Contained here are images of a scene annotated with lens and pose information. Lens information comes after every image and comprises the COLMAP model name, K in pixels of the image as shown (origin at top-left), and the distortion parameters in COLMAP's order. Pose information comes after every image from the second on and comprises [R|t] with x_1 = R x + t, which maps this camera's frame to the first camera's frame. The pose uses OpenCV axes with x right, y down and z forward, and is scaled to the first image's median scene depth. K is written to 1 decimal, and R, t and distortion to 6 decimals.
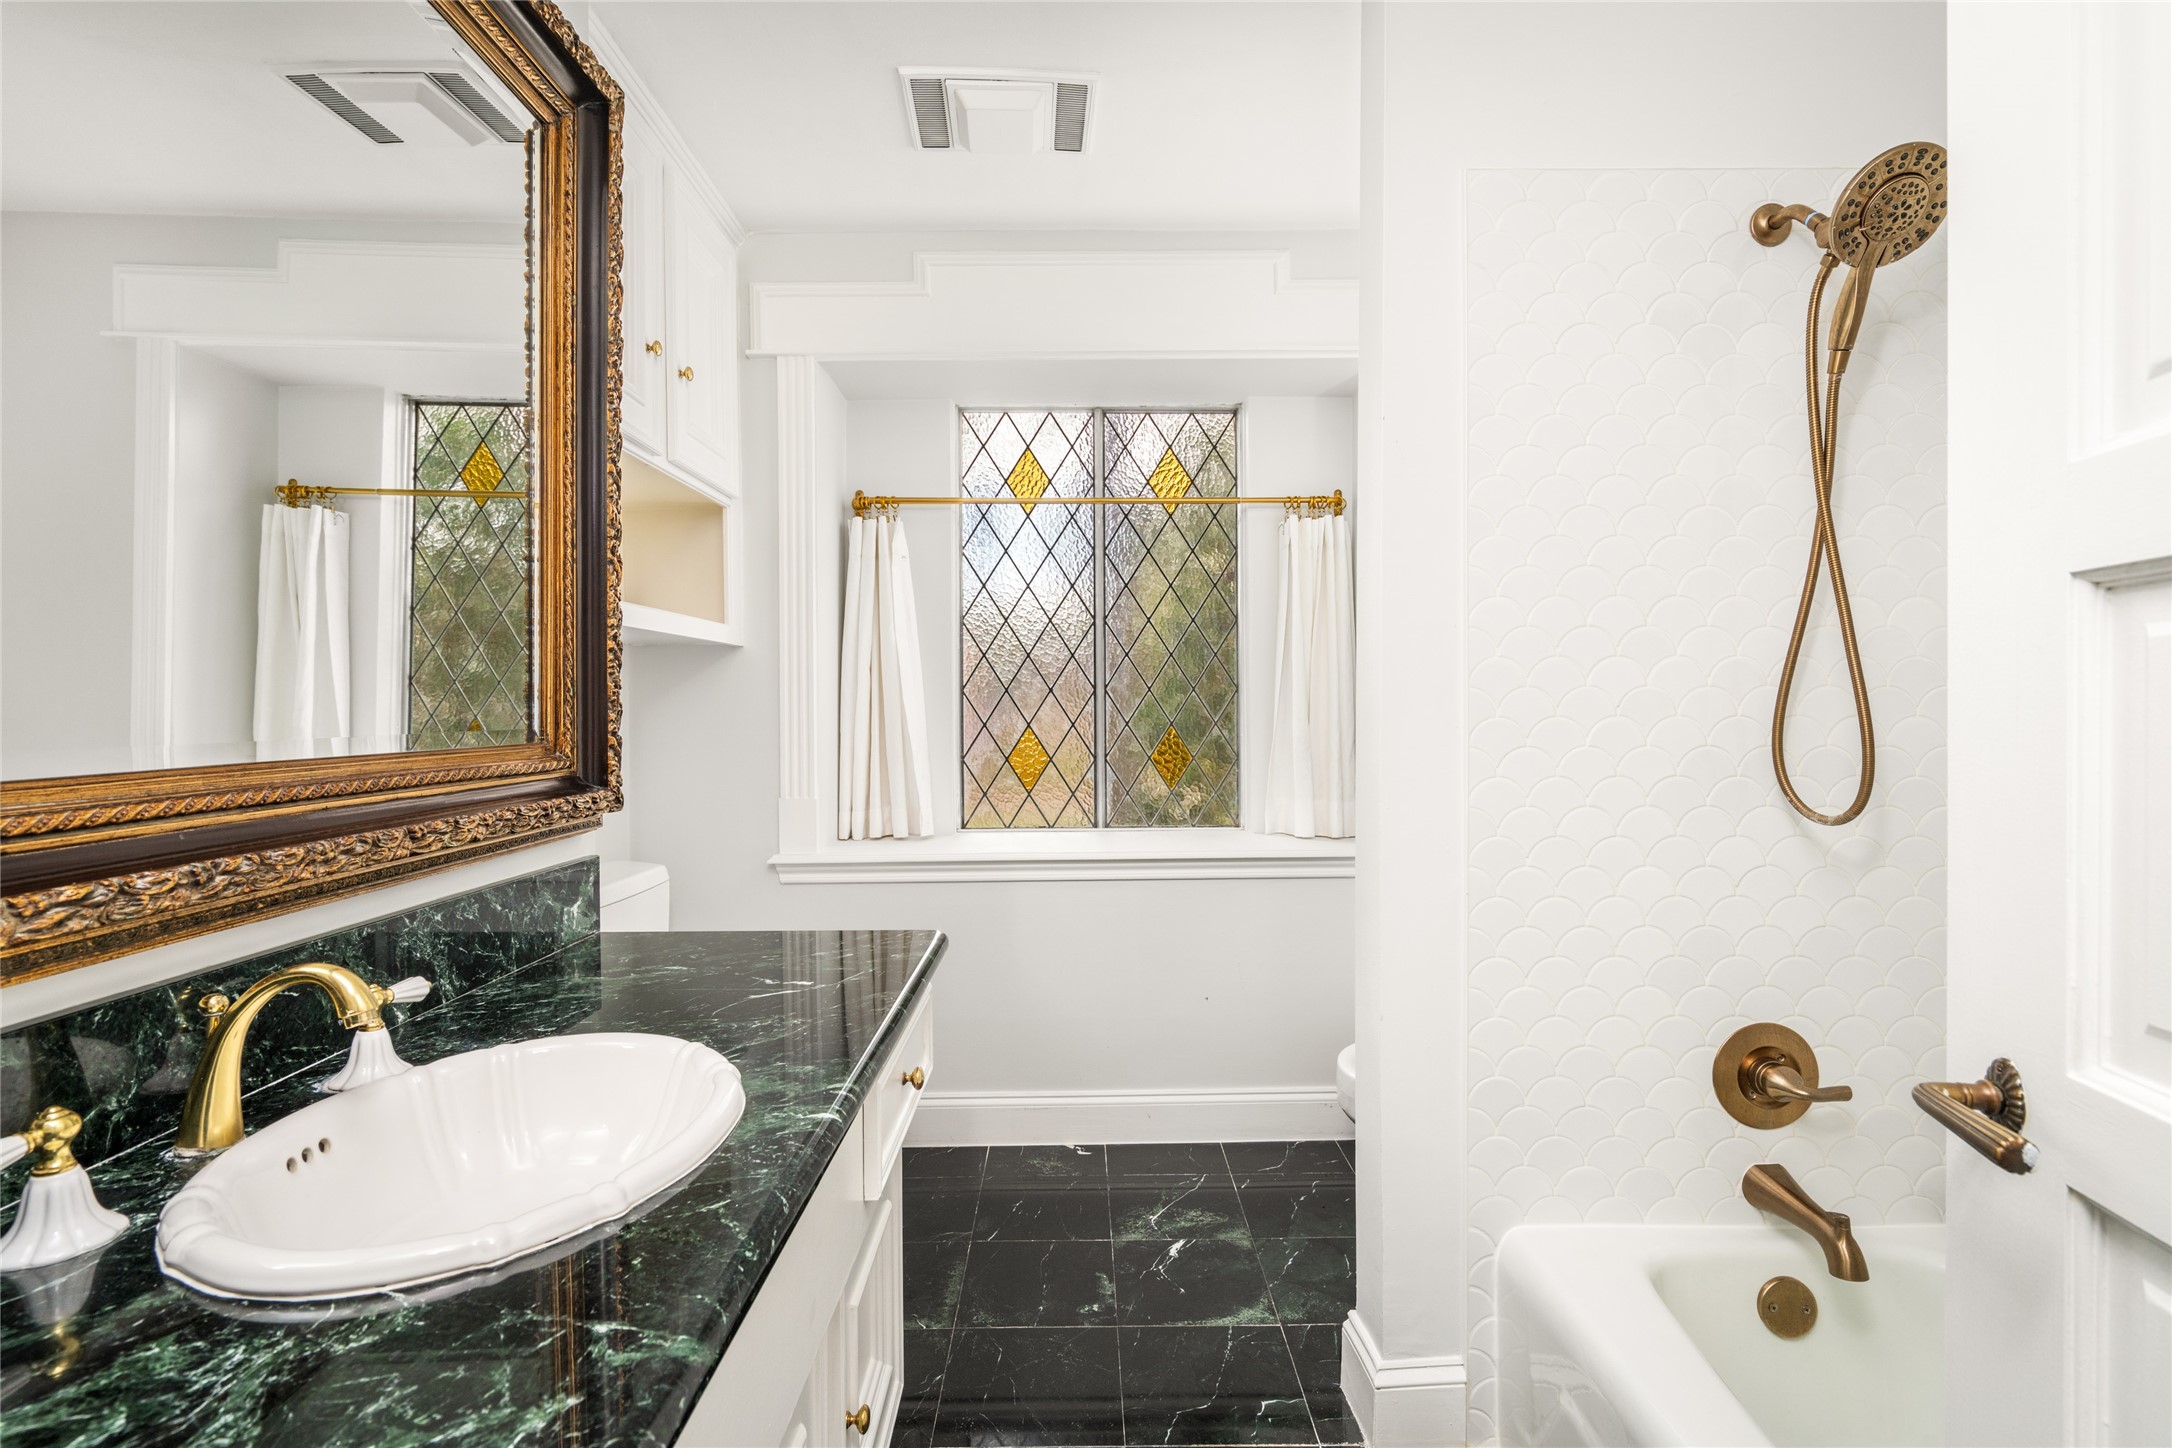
lens RADIAL K [[1013.0, 0, 1086.0], [0, 1013.0, 724.0], [0, 0, 1]] dist [-0.060417, 0.000056]
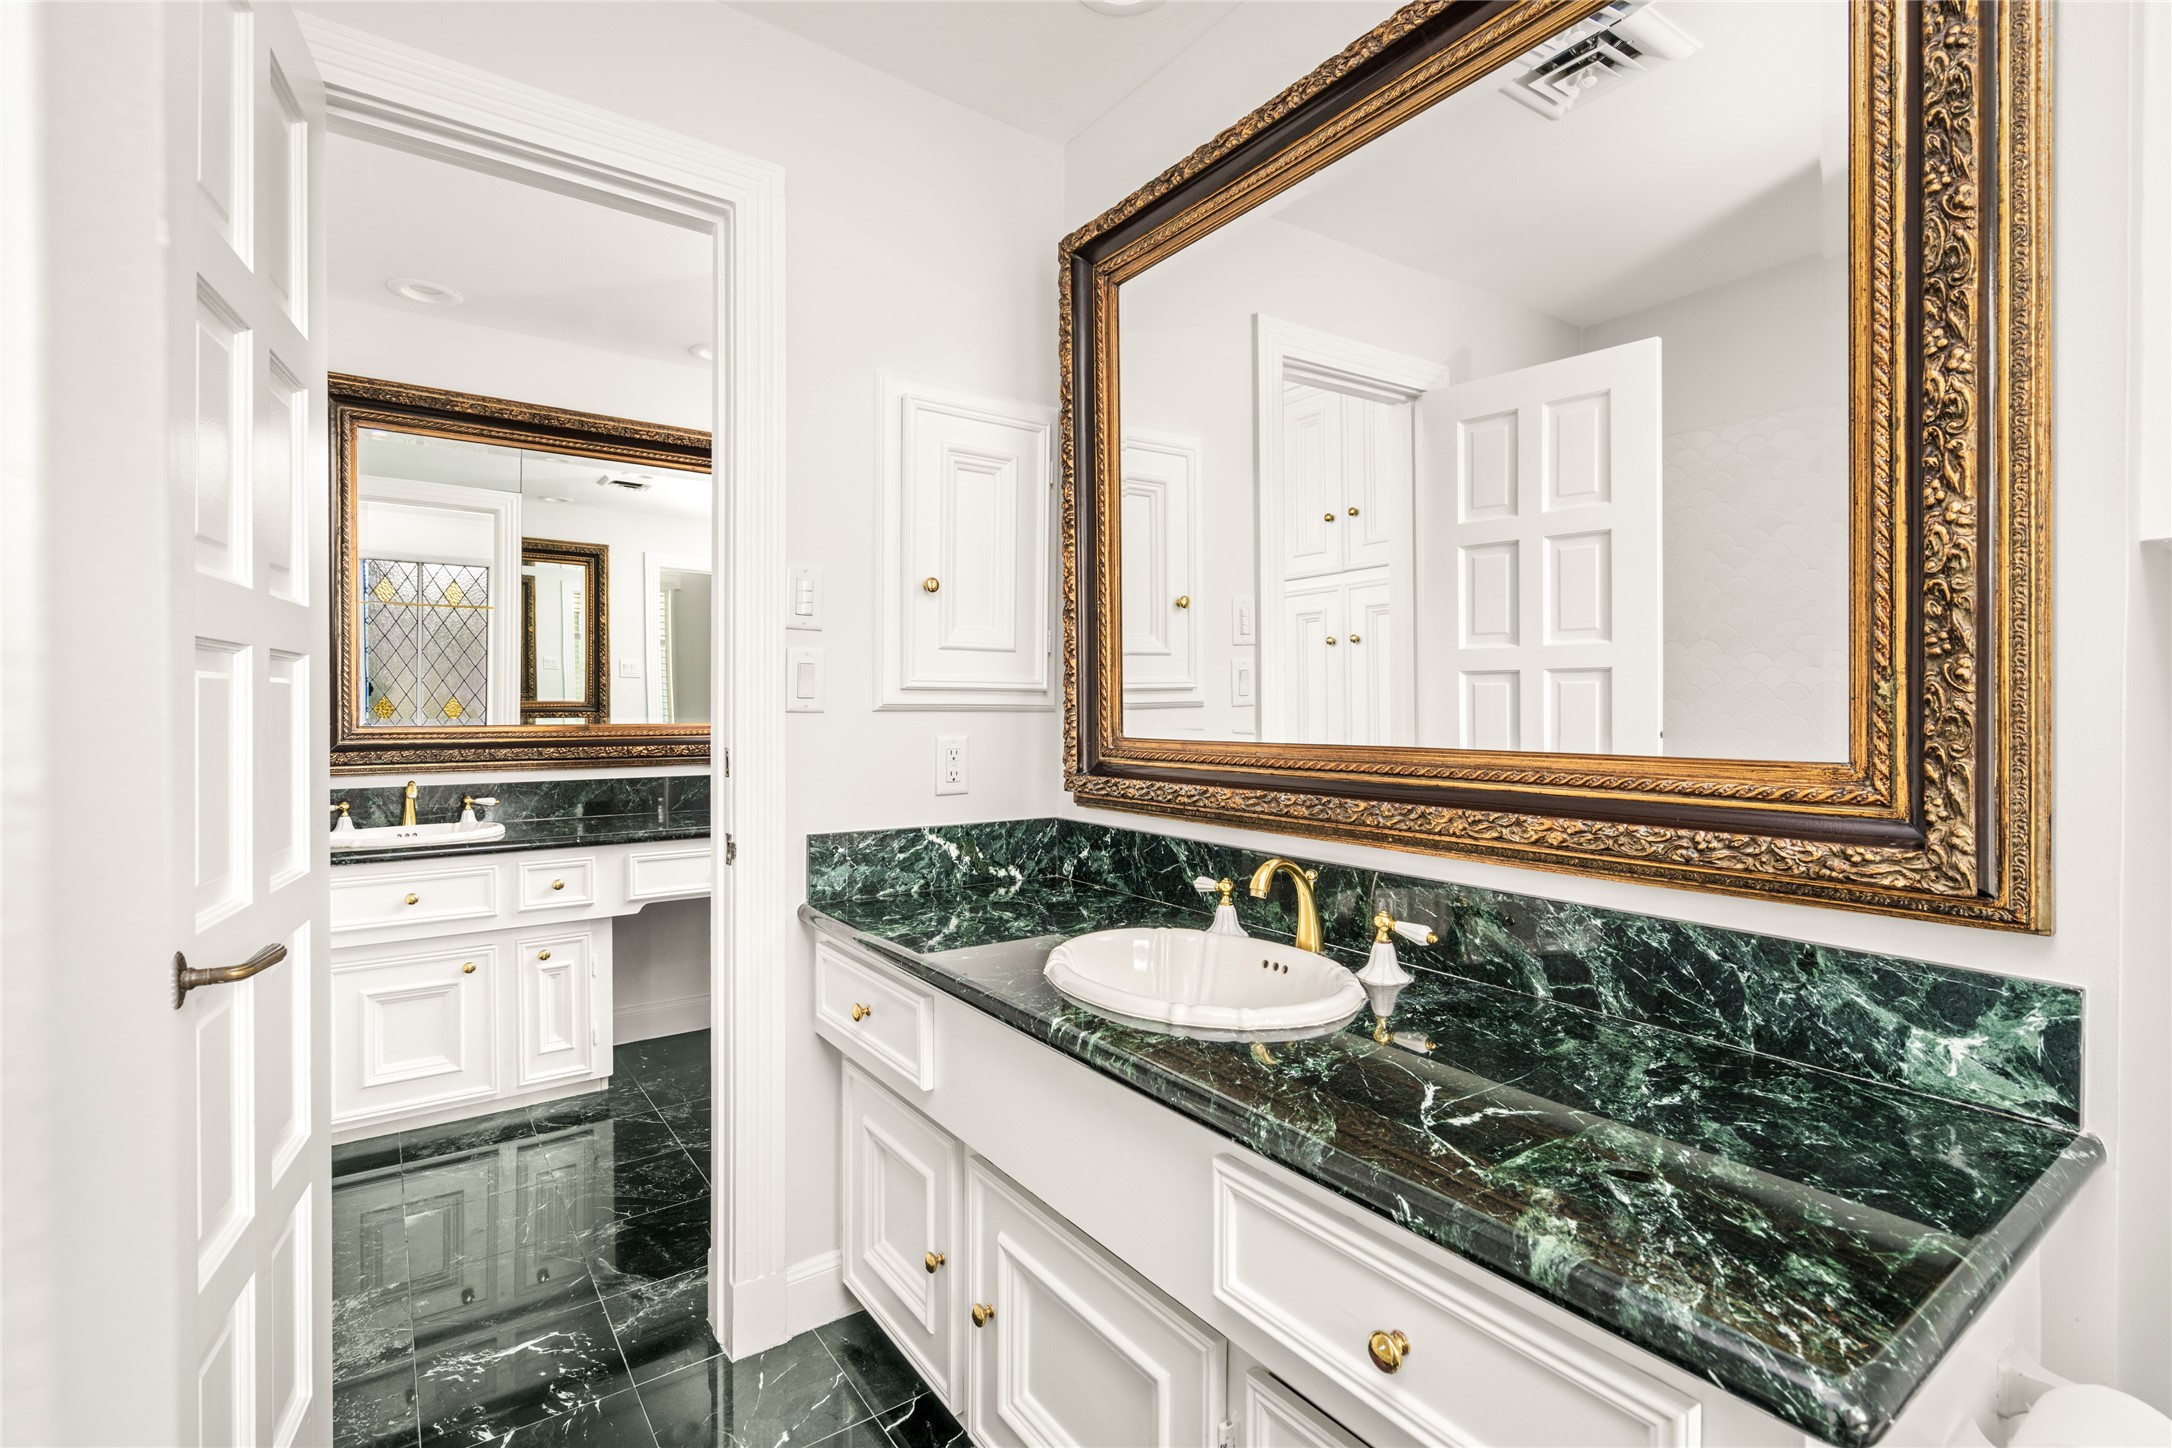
lens RADIAL K [[973.4, 0, 1086.0], [0, 973.4, 724.0], [0, 0, 1]] dist [-0.002079, -0.000009]
pose [[-0.821840, 0.007293, -0.569672, 0.341145], [-0.009260, 0.999615, 0.026156, -0.025416], [0.569644, 0.026772, -0.821456, 1.610118]]
